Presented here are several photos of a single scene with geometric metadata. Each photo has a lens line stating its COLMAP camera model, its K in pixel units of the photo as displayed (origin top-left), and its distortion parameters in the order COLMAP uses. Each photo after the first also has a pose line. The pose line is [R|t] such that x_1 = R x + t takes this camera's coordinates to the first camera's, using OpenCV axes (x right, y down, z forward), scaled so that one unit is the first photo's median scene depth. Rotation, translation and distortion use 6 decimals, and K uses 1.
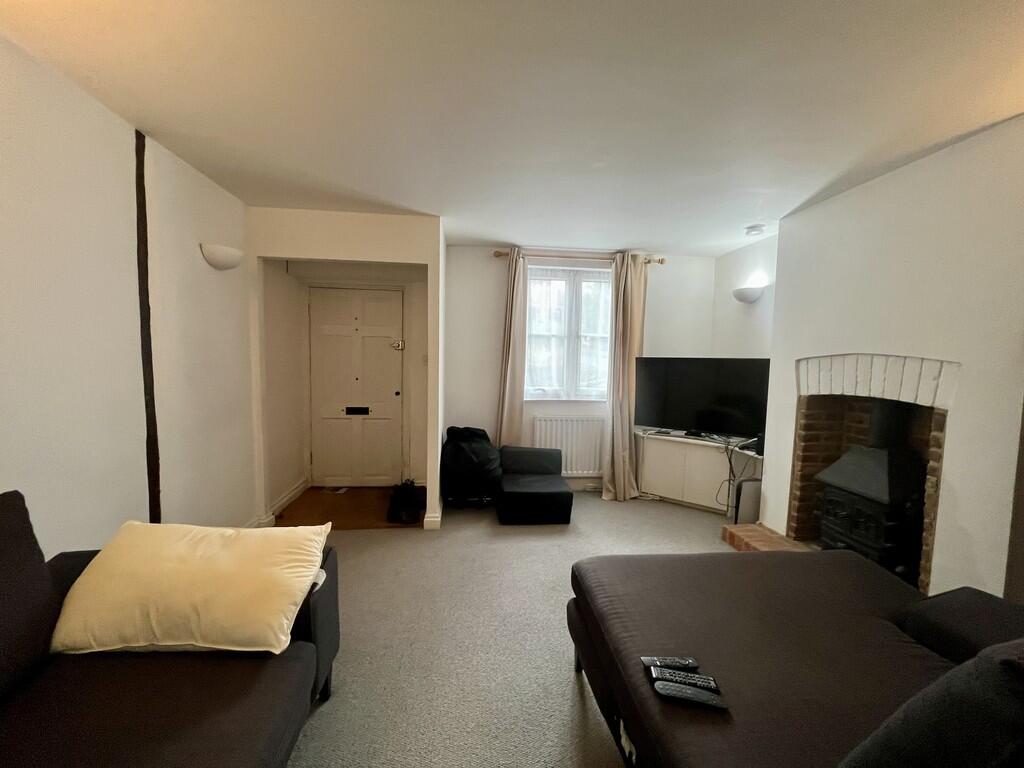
lens RADIAL K [[413.6, 0, 509.7], [0, 413.6, 384.8], [0, 0, 1]] dist [-0.000627, -0.000553]
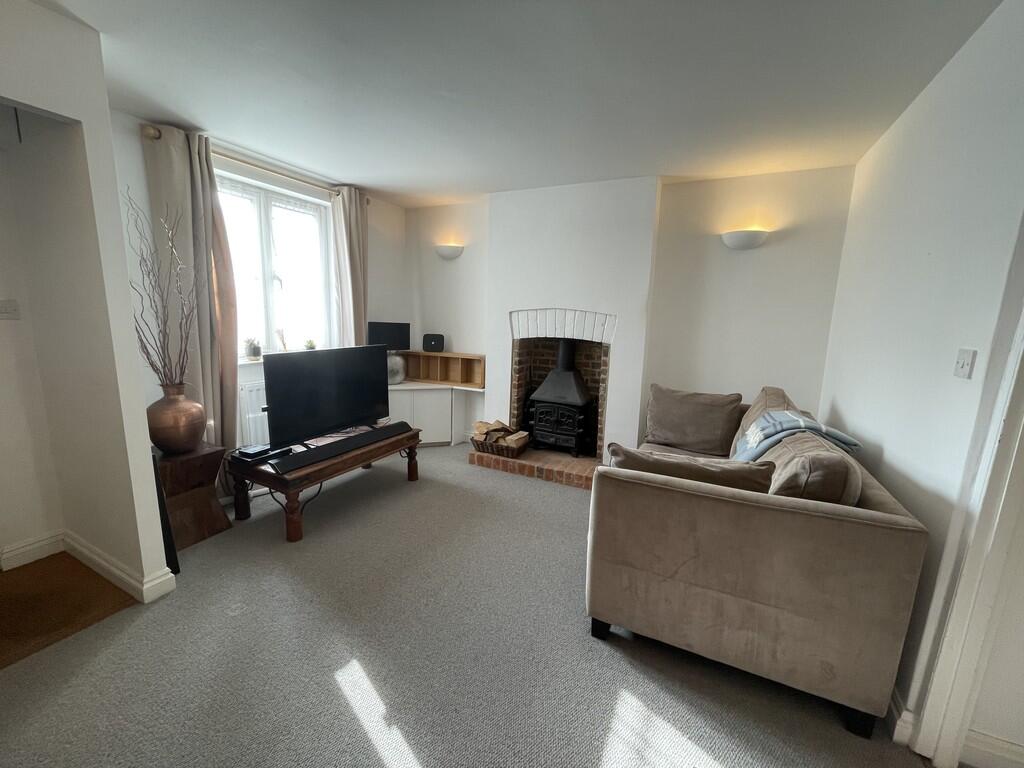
lens RADIAL K [[412.7, 0, 509.0], [0, 412.7, 384.5], [0, 0, 1]] dist [-0.003914, 0.001519]
pose [[0.542654, -0.152330, 0.826028, -0.463714], [0.037898, 0.986857, 0.157092, -0.043438], [-0.839101, -0.053942, 0.541295, 0.330583]]
